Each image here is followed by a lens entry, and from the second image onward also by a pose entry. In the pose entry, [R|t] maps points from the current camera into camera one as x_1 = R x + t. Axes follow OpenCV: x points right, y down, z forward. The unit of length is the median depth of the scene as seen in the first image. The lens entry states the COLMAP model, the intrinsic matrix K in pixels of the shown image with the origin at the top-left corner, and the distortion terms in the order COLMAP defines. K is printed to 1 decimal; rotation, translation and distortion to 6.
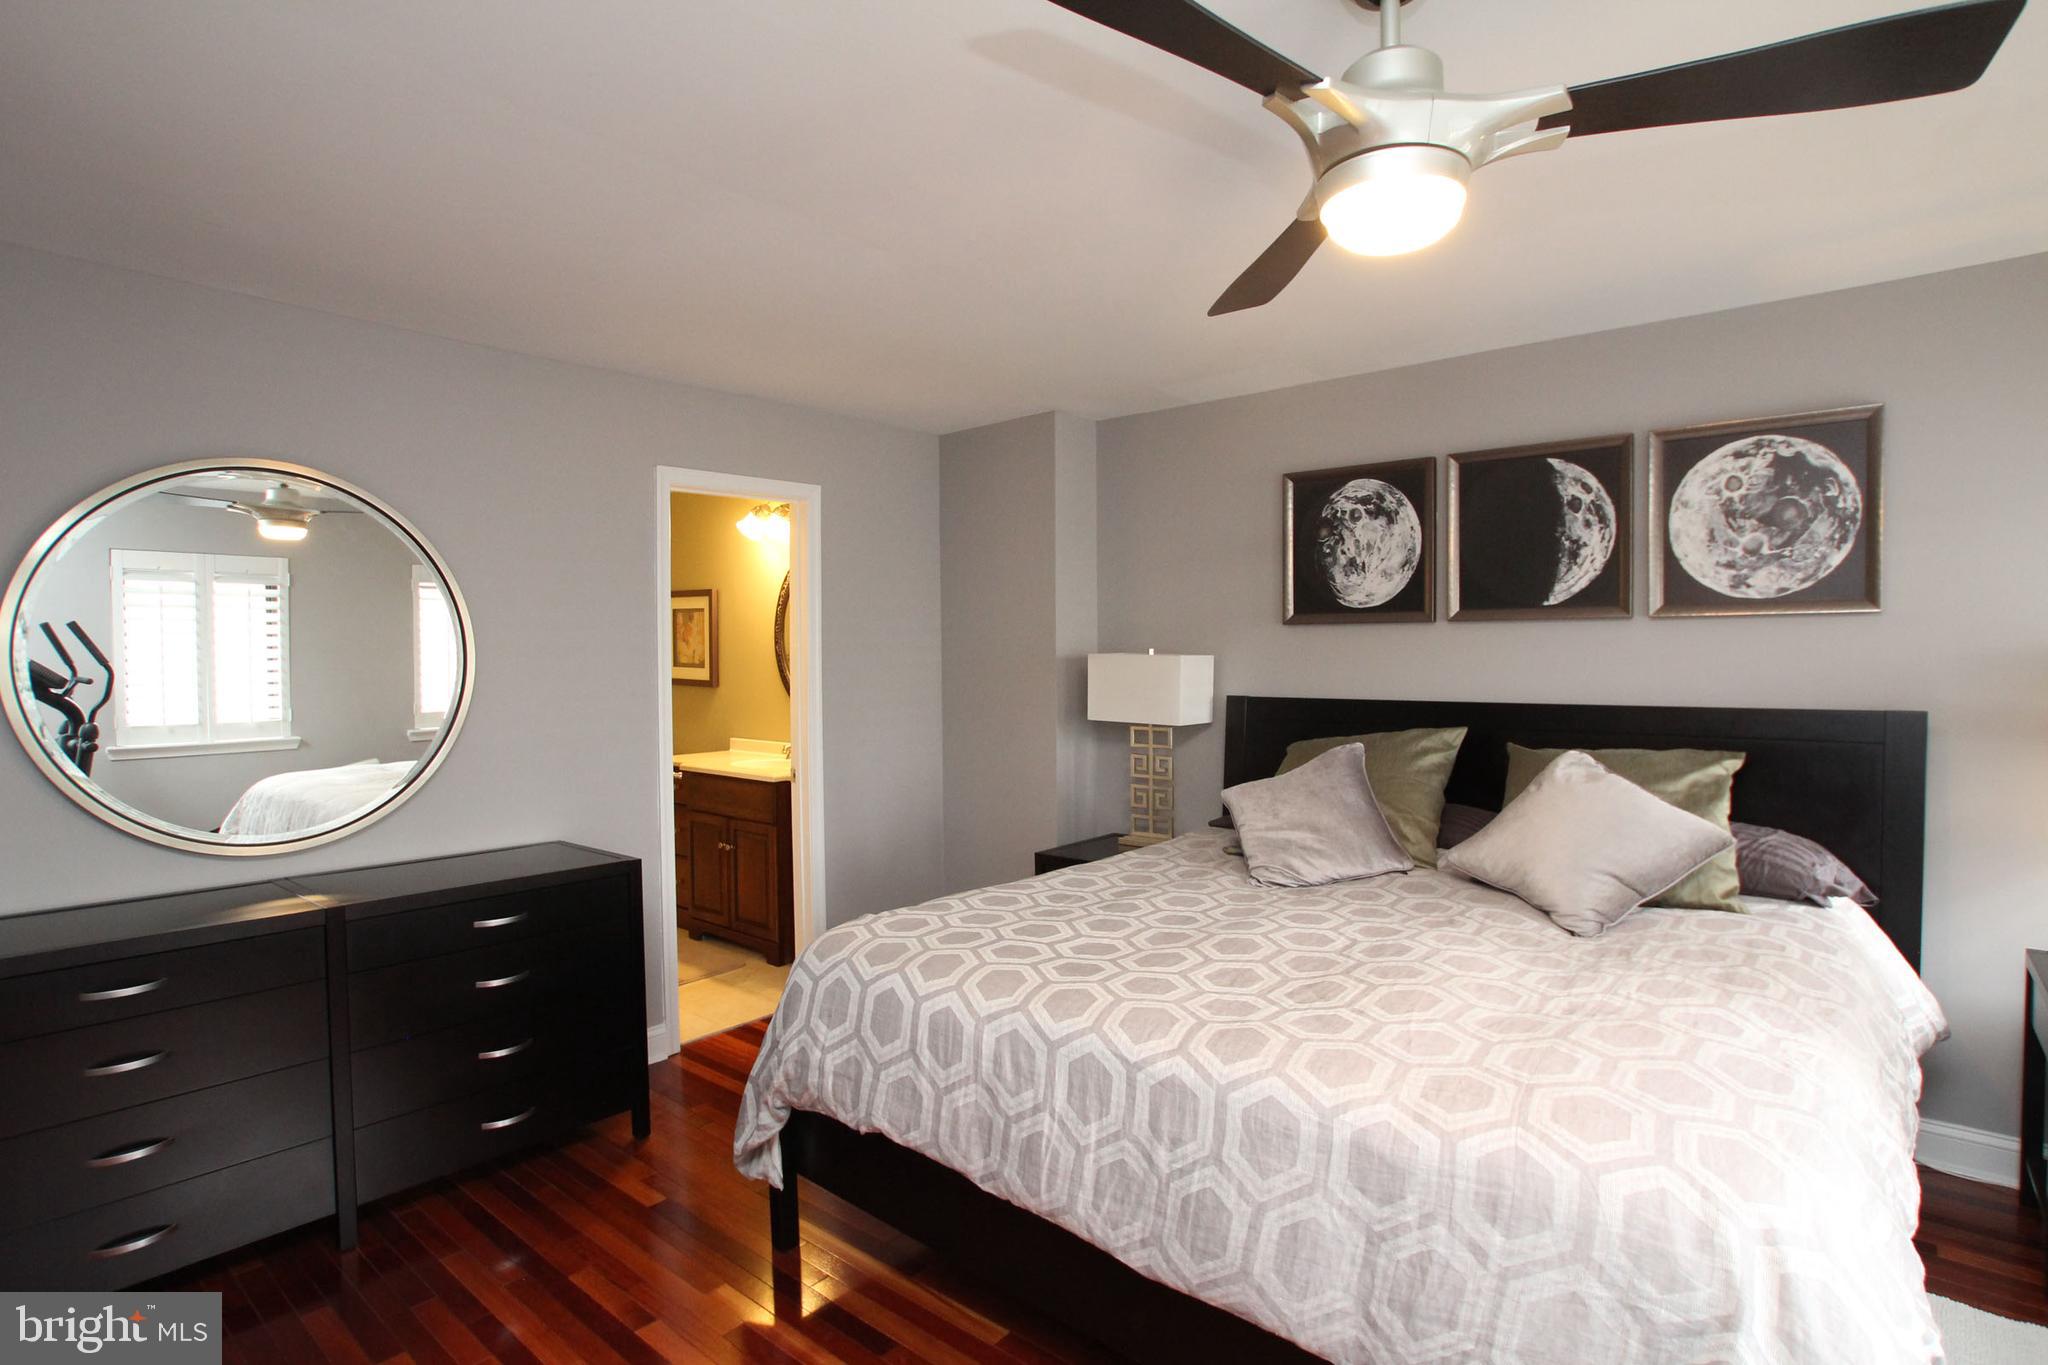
lens RADIAL K [[1047.1, 0, 1034.1], [0, 1047.1, 689.9], [0, 0, 1]] dist [-0.071079, 0.031796]
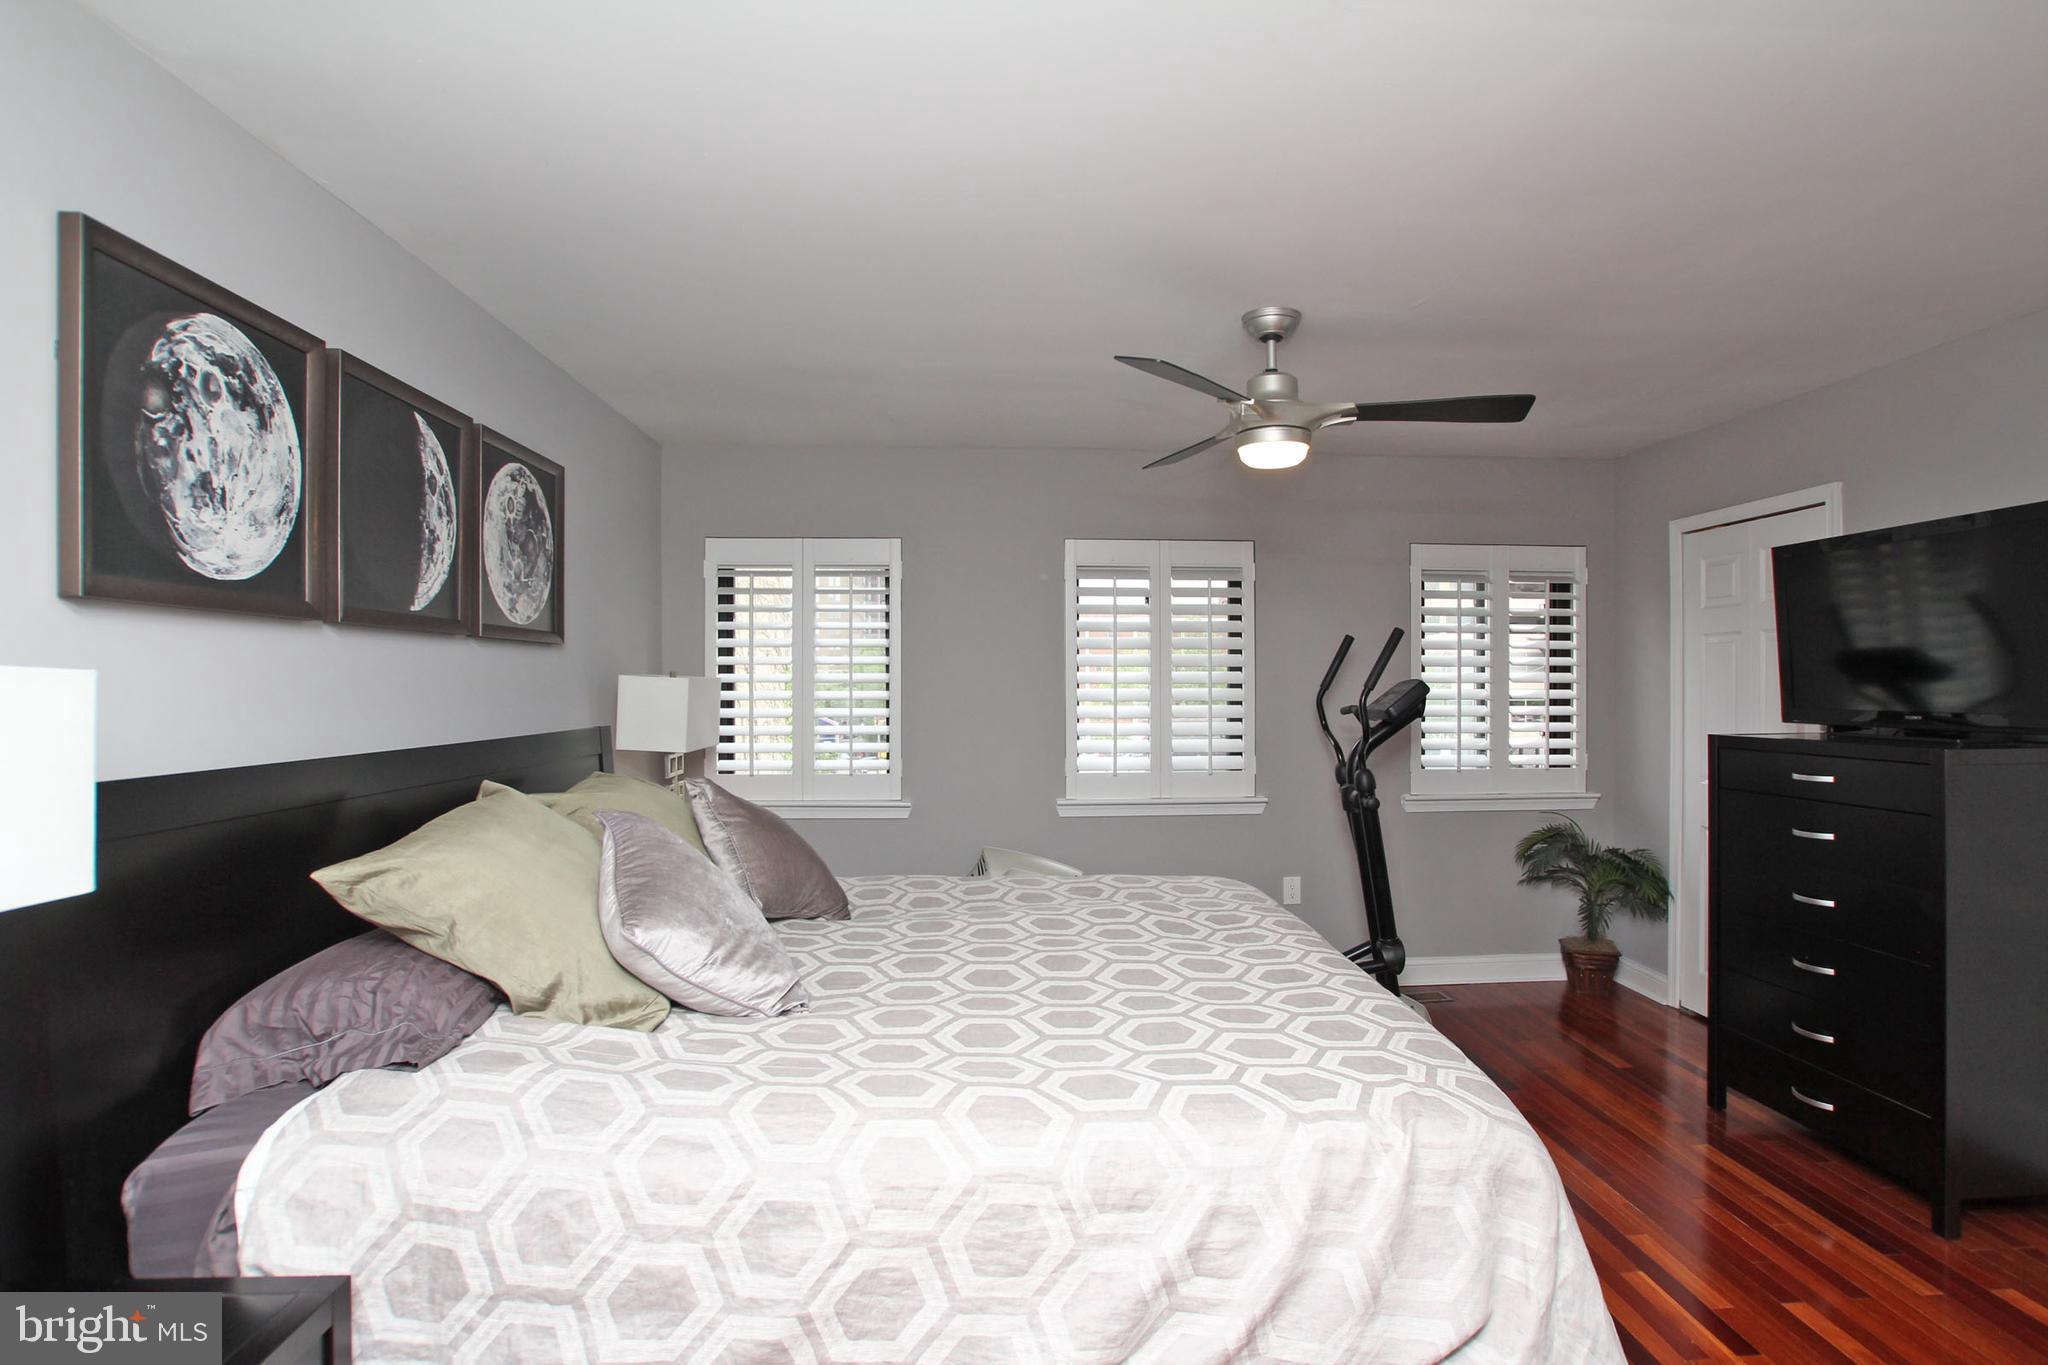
lens RADIAL K [[1047.1, 0, 1034.1], [0, 1047.1, 689.9], [0, 0, 1]] dist [-0.071079, 0.031796]
pose [[-0.691671, -0.001301, 0.722212, -0.299762], [0.022069, 0.999493, 0.022936, -0.029544], [-0.721876, 0.031802, -0.691292, 1.063991]]
